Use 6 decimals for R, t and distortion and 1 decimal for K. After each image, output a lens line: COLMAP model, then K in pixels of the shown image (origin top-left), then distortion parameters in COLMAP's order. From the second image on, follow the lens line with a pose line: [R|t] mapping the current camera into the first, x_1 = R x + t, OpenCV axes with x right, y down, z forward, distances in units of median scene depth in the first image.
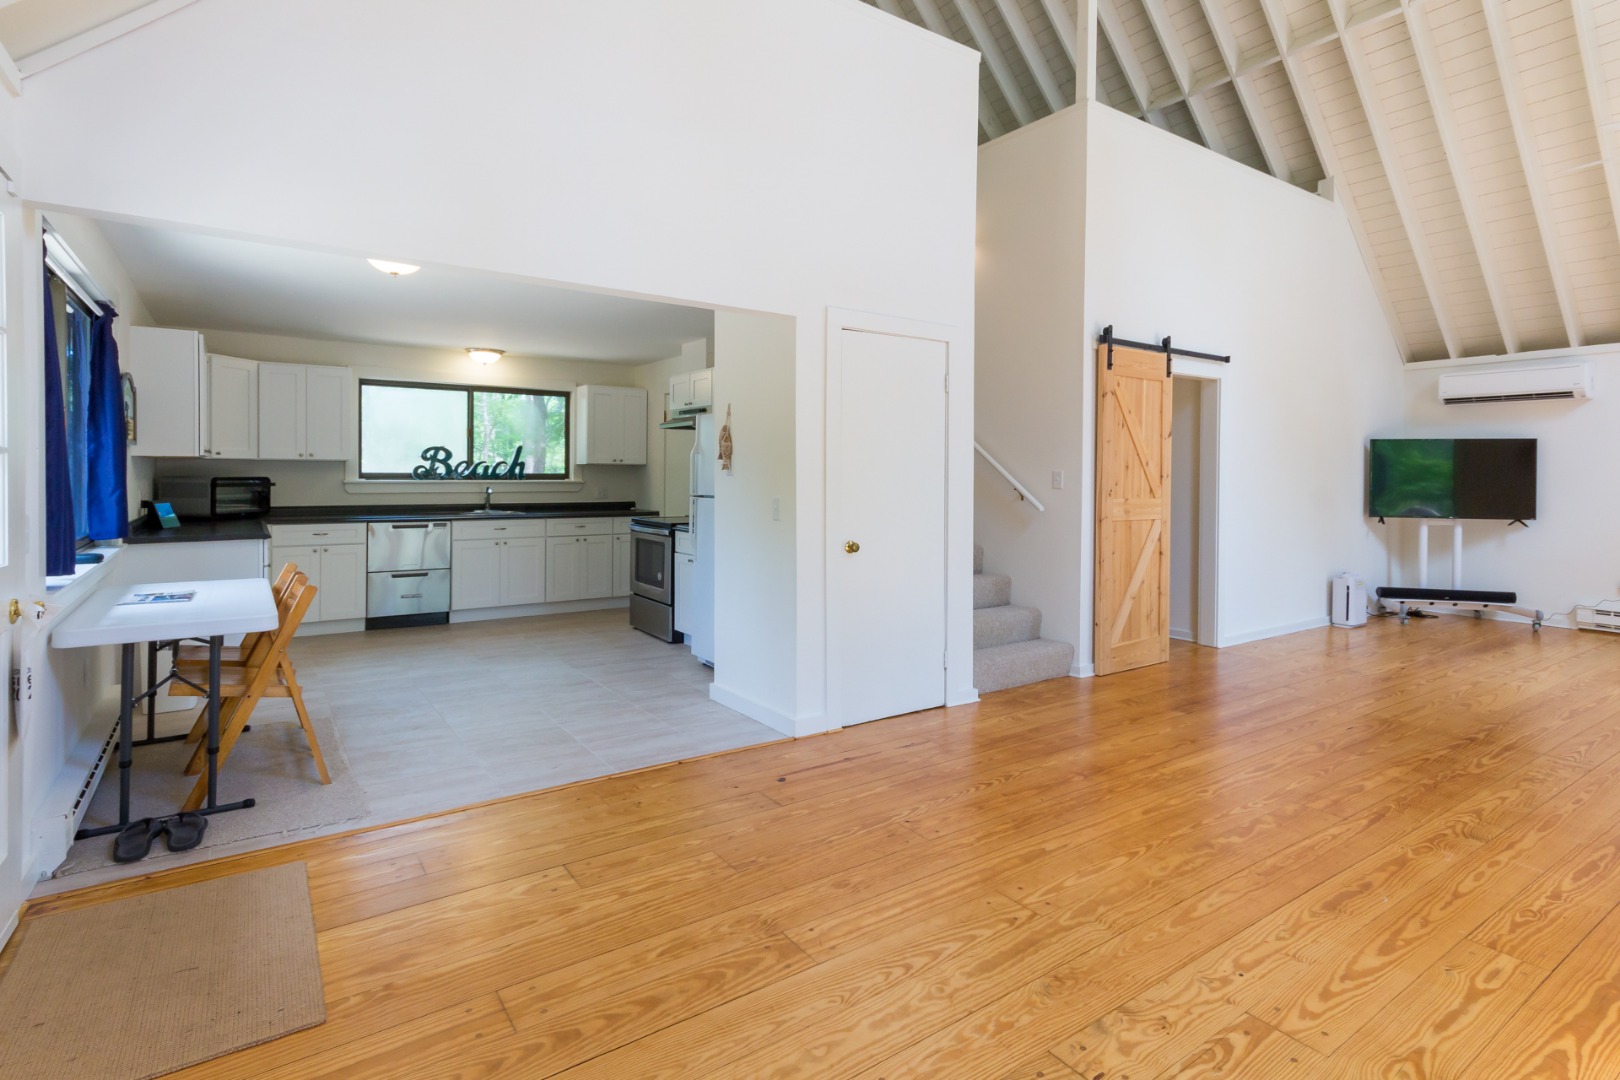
lens RADIAL K [[824.7, 0, 849.0], [0, 824.7, 492.7], [0, 0, 1]] dist [0.011117, 0.004016]
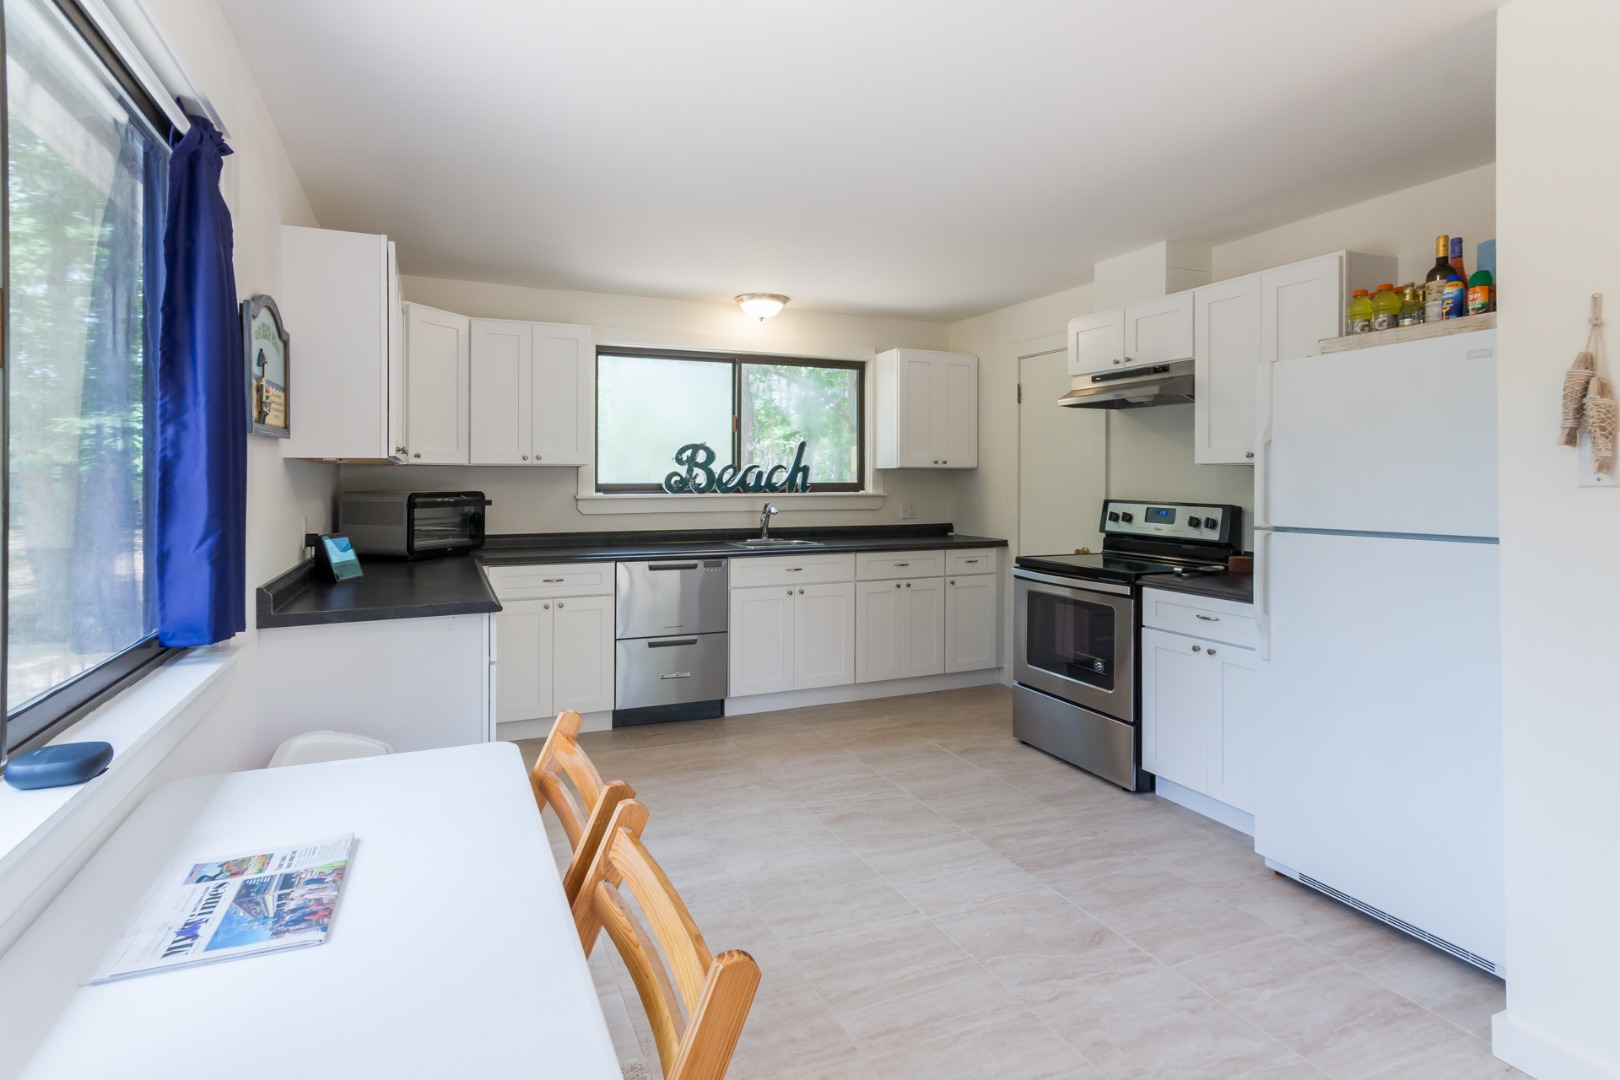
lens RADIAL K [[824.7, 0, 780.4], [0, 824.7, 487.7], [0, 0, 1]] dist [0.011117, 0.004016]
pose [[0.972388, -0.005978, -0.233295, -0.289045], [0.002918, 0.999905, -0.013456, -0.011494], [0.233353, 0.012404, 0.972313, 0.381327]]
